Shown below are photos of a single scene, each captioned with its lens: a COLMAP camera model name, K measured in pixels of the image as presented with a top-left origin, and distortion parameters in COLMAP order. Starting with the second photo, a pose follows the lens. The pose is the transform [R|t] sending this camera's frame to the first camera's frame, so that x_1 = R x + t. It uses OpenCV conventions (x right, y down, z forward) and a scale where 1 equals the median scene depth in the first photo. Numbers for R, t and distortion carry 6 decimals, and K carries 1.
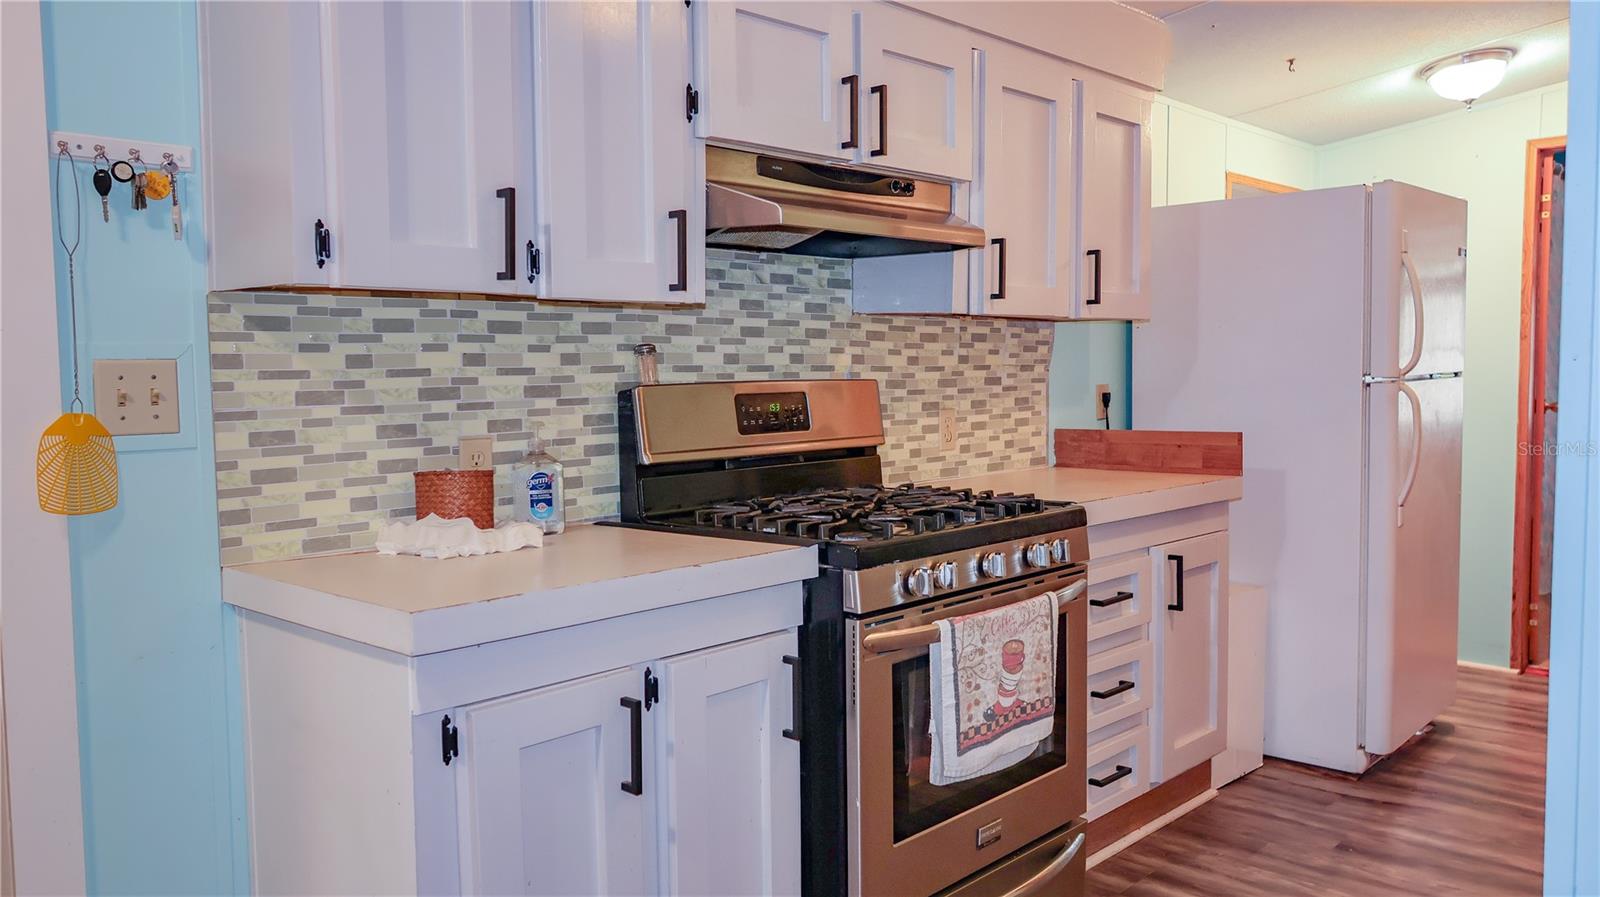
lens RADIAL K [[1176.6, 0, 791.9], [0, 1176.6, 452.8], [0, 0, 1]] dist [-0.002989, -0.002746]
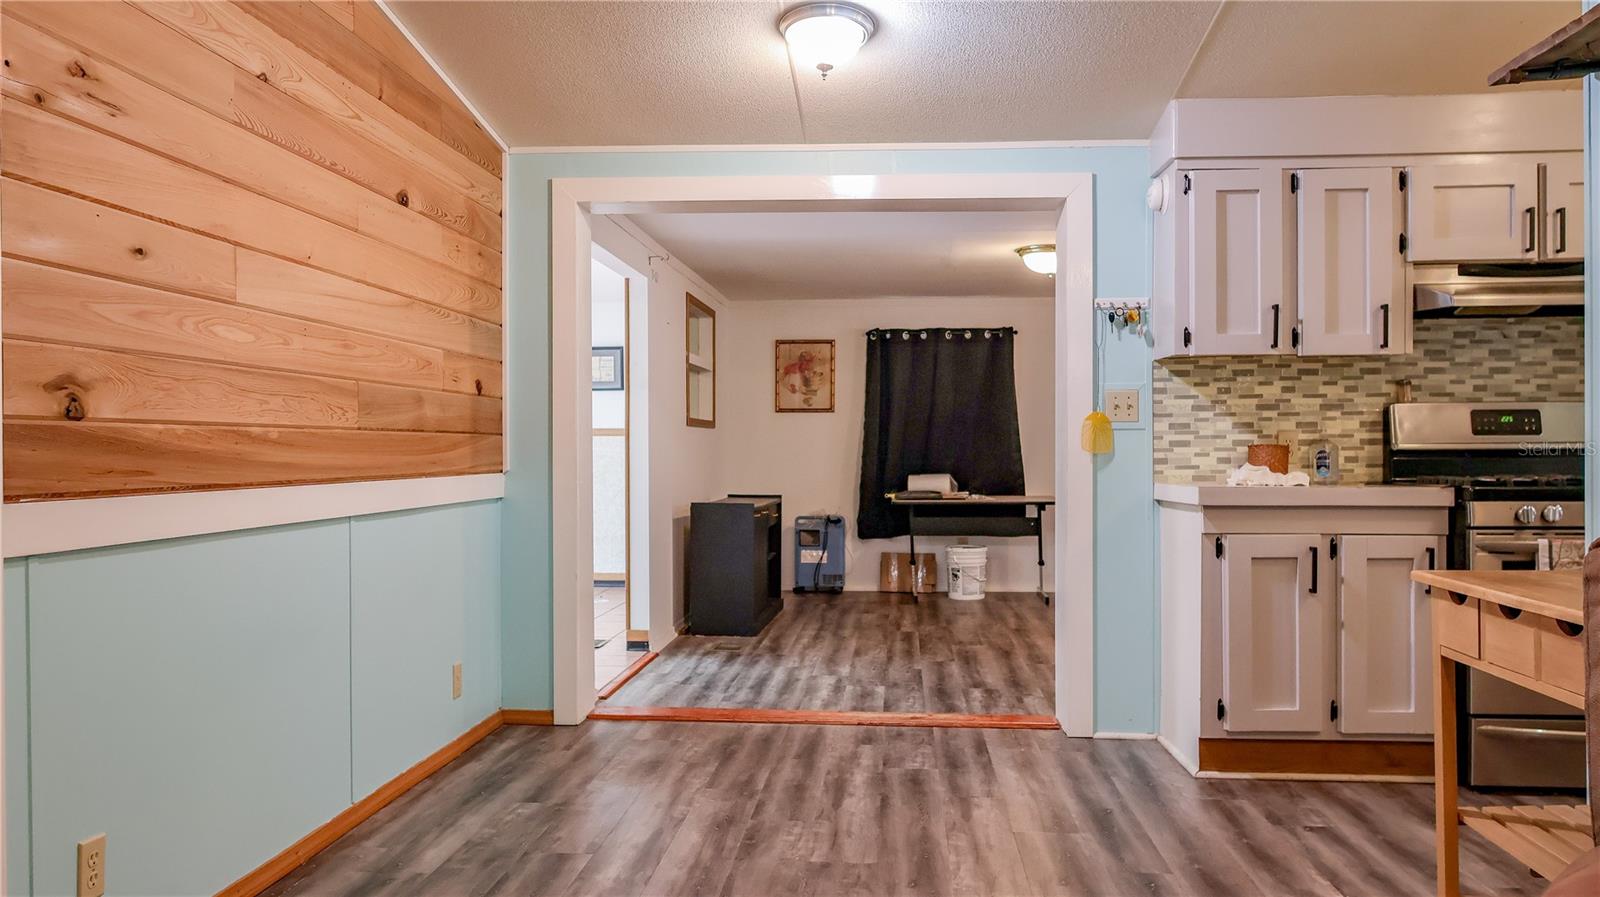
lens RADIAL K [[1203.2, 0, 806.4], [0, 1203.2, 451.5], [0, 0, 1]] dist [-0.002832, -0.002362]
pose [[0.639727, 0.012181, -0.768506, 0.727934], [-0.058557, 0.997741, -0.032931, 0.130546], [0.766368, 0.066068, 0.638995, -0.831876]]
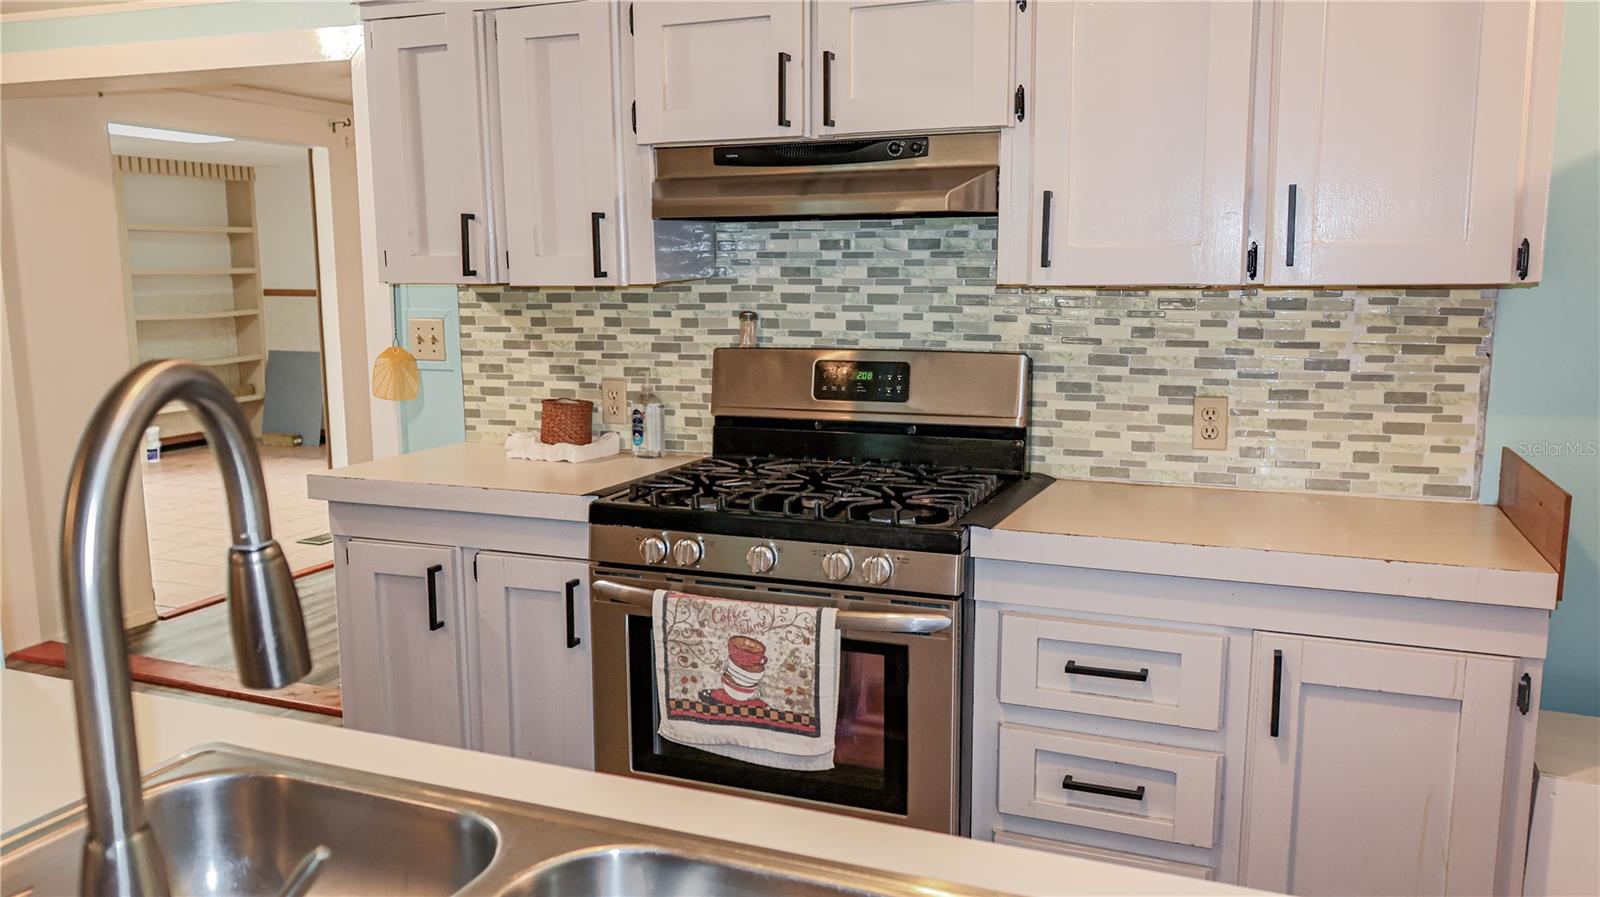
lens RADIAL K [[1203.2, 0, 806.4], [0, 1203.2, 451.5], [0, 0, 1]] dist [-0.002832, -0.002362]
pose [[0.389237, 0.150119, -0.908823, 1.115146], [-0.066036, 0.988640, 0.135021, -0.134695], [0.918768, 0.007460, 0.394728, 0.661243]]
